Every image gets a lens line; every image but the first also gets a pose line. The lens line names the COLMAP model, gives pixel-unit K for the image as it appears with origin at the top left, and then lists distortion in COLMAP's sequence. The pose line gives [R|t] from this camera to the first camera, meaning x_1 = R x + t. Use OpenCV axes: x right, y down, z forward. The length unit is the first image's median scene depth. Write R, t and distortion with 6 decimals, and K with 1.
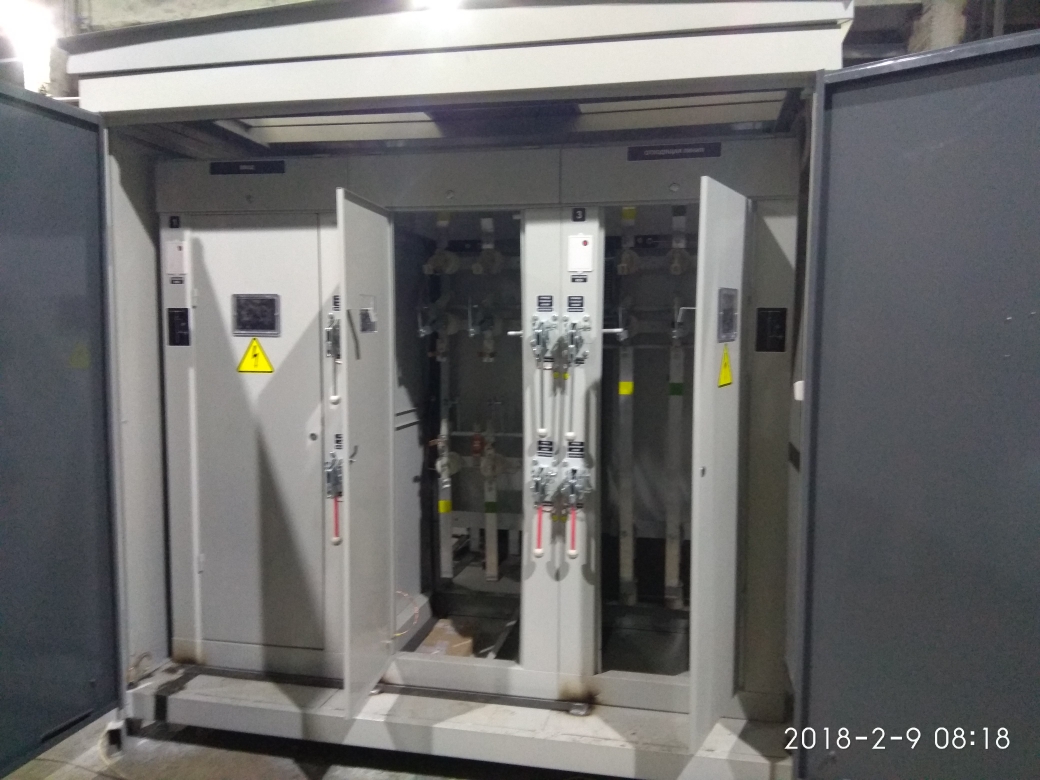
lens RADIAL K [[823.5, 0, 520.0], [0, 823.5, 390.0], [0, 0, 1]] dist [0.005605, -0.009627]
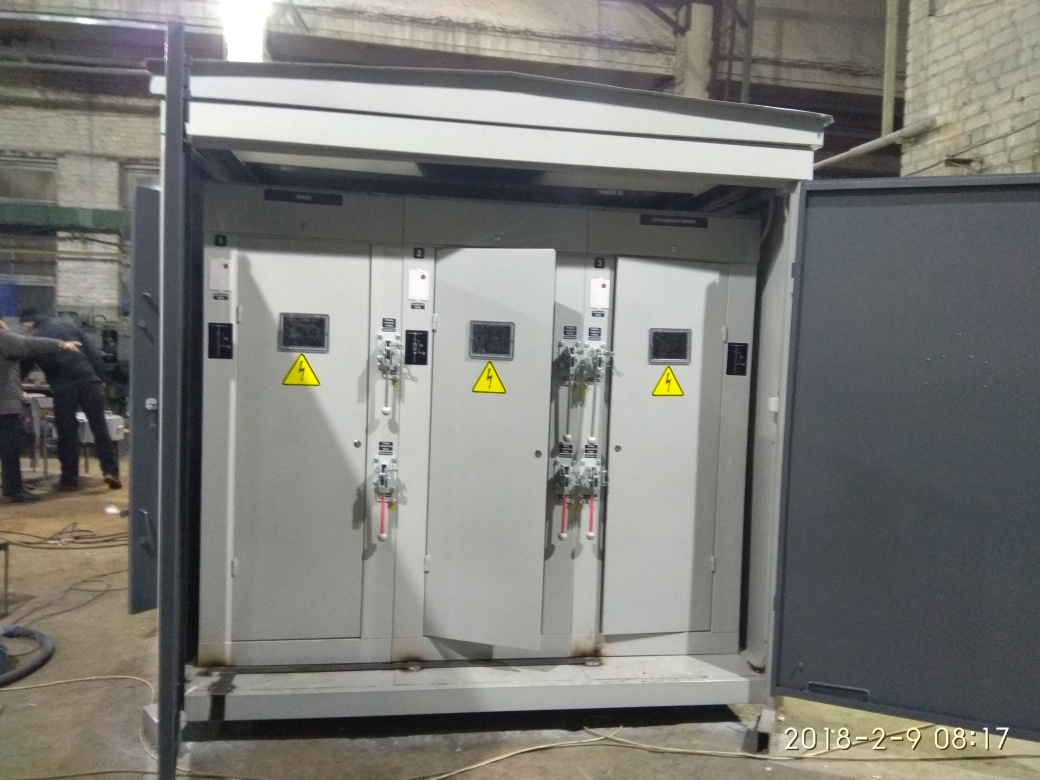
lens RADIAL K [[823.5, 0, 520.0], [0, 823.5, 390.0], [0, 0, 1]] dist [0.005605, -0.009627]
pose [[0.932940, 0.010189, 0.359888, -0.451034], [-0.004229, 0.999841, -0.017344, 0.002067], [-0.360007, 0.014659, 0.932834, -0.112131]]
